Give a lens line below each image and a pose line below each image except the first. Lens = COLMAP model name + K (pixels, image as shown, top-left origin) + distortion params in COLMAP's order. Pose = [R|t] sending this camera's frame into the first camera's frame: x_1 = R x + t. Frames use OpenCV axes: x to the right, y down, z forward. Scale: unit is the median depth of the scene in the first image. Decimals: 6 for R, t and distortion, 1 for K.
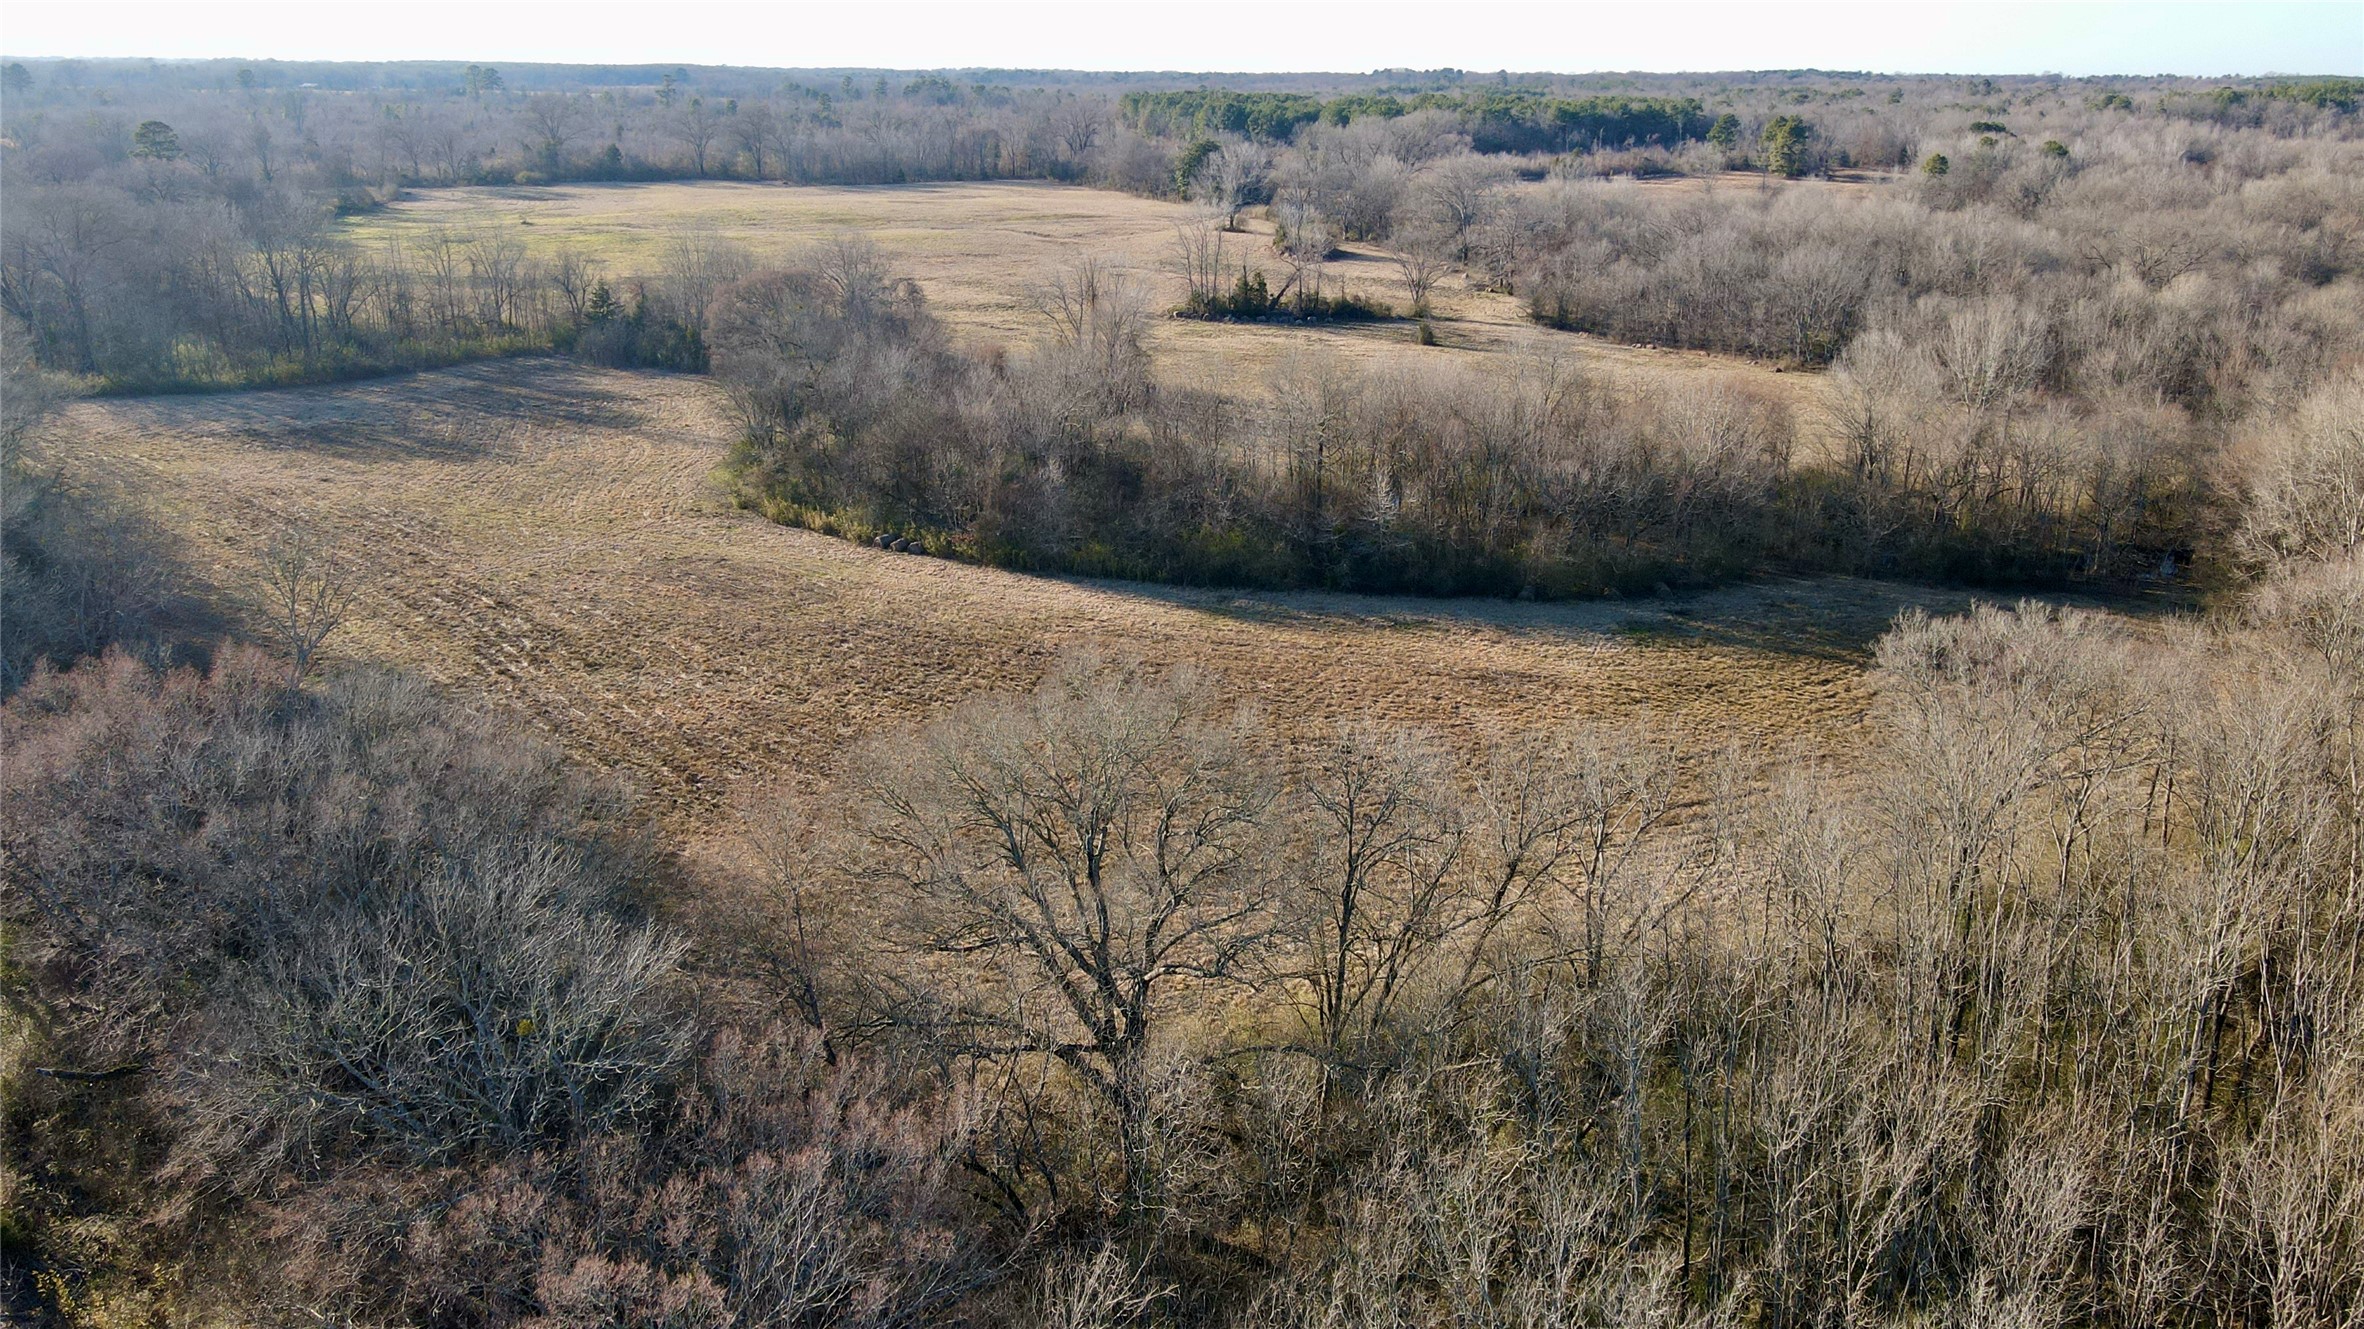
lens RADIAL K [[1764.1, 0, 1182.5], [0, 1764.1, 652.2], [0, 0, 1]] dist [0.004817, 0.011026]
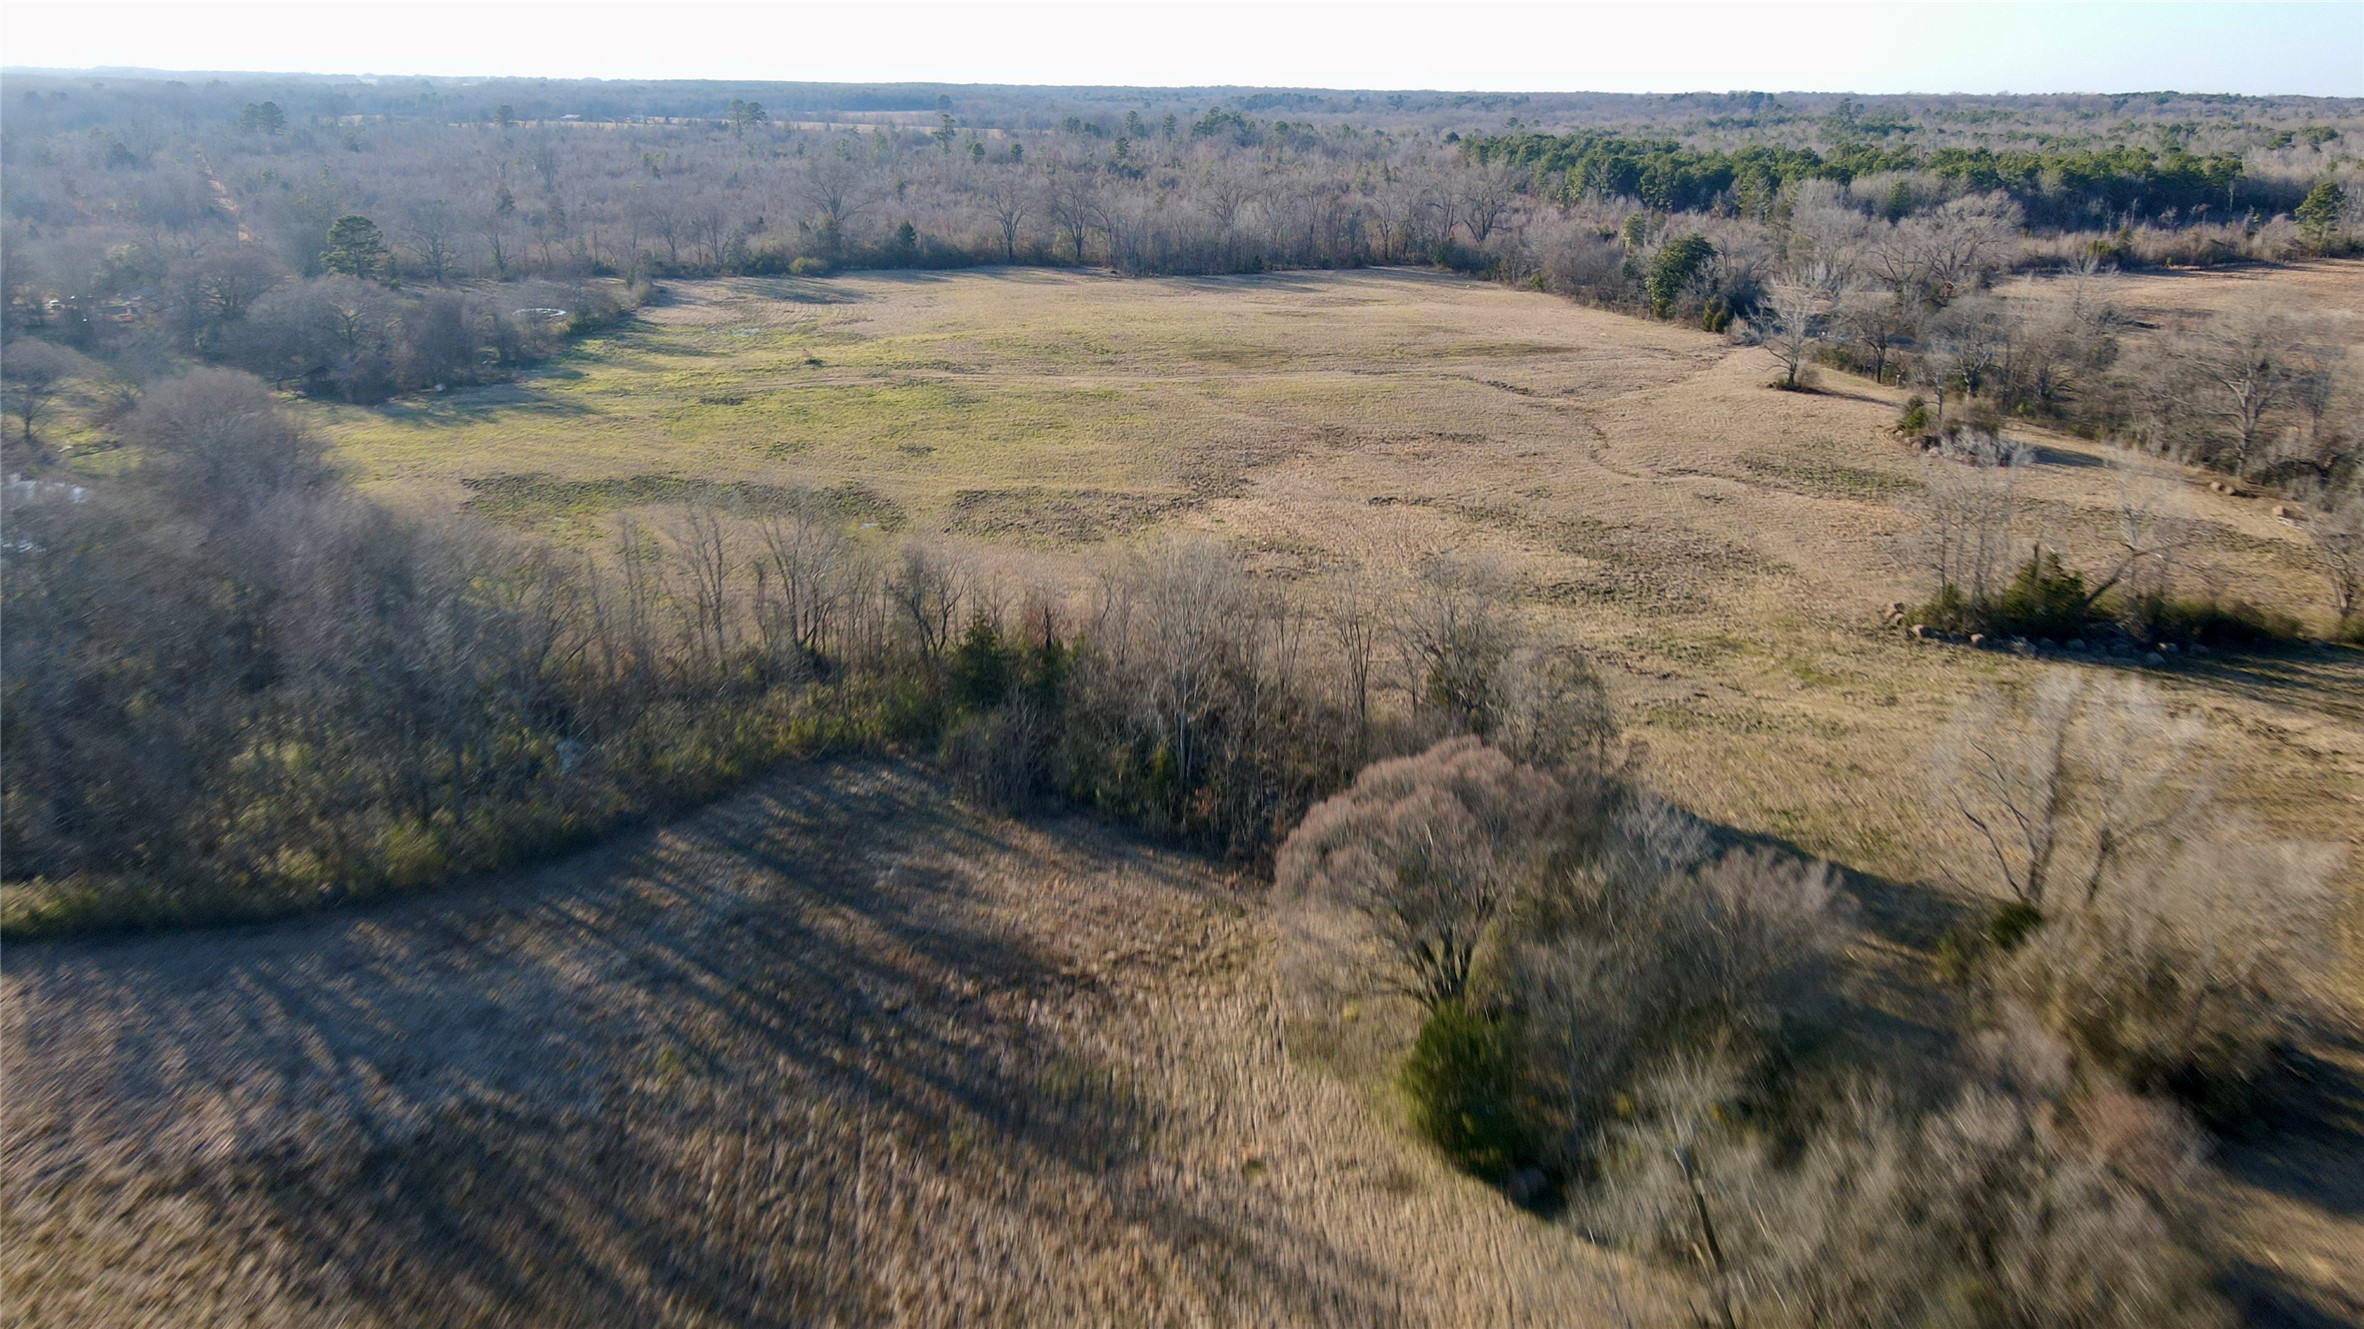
lens RADIAL K [[1764.1, 0, 1182.5], [0, 1764.1, 652.2], [0, 0, 1]] dist [0.004817, 0.011026]
pose [[0.992145, 0.038354, -0.119066, -0.096561], [-0.039156, 0.999223, -0.004408, -0.095668], [0.118804, 0.009035, 0.992877, 0.221113]]
